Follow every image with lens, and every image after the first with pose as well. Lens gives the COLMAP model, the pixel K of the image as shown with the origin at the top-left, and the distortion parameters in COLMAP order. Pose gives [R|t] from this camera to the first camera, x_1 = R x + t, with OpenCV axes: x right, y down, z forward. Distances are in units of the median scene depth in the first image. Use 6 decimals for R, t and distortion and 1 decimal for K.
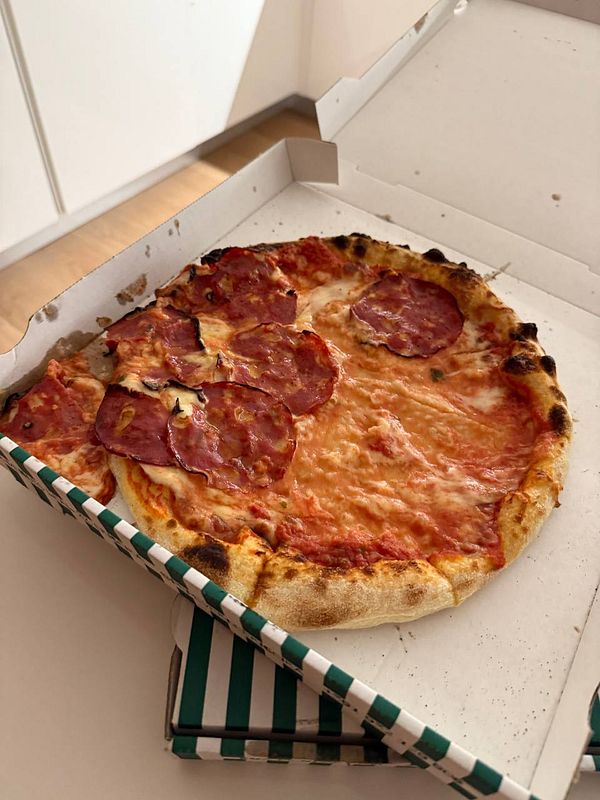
lens RADIAL K [[313.4, 0, 300.0], [0, 313.4, 400.0], [0, 0, 1]] dist [0.015649, -0.000073]
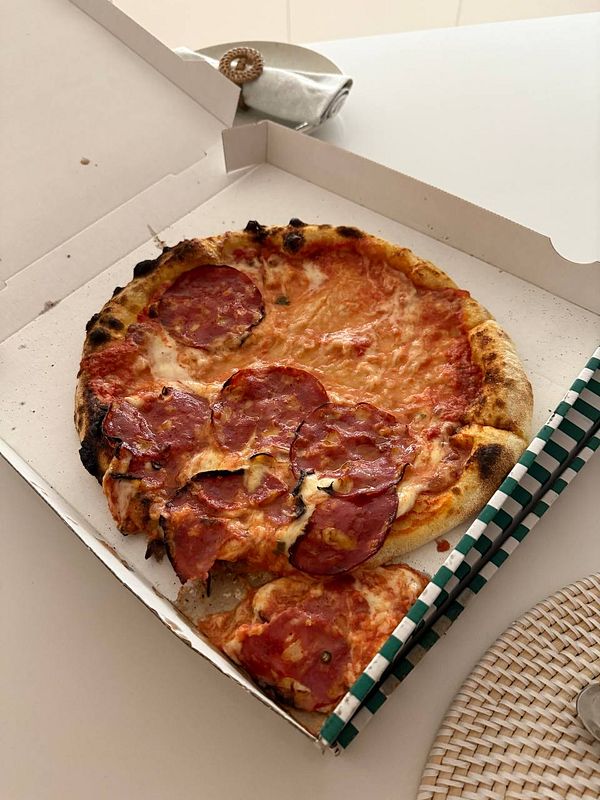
lens RADIAL K [[313.4, 0, 300.0], [0, 313.4, 400.0], [0, 0, 1]] dist [0.015649, -0.000073]
pose [[0.241063, -0.918872, 0.312351, -0.350503], [0.911776, 0.324687, 0.251481, -0.296446], [-0.332496, 0.224172, 0.916075, 0.049317]]
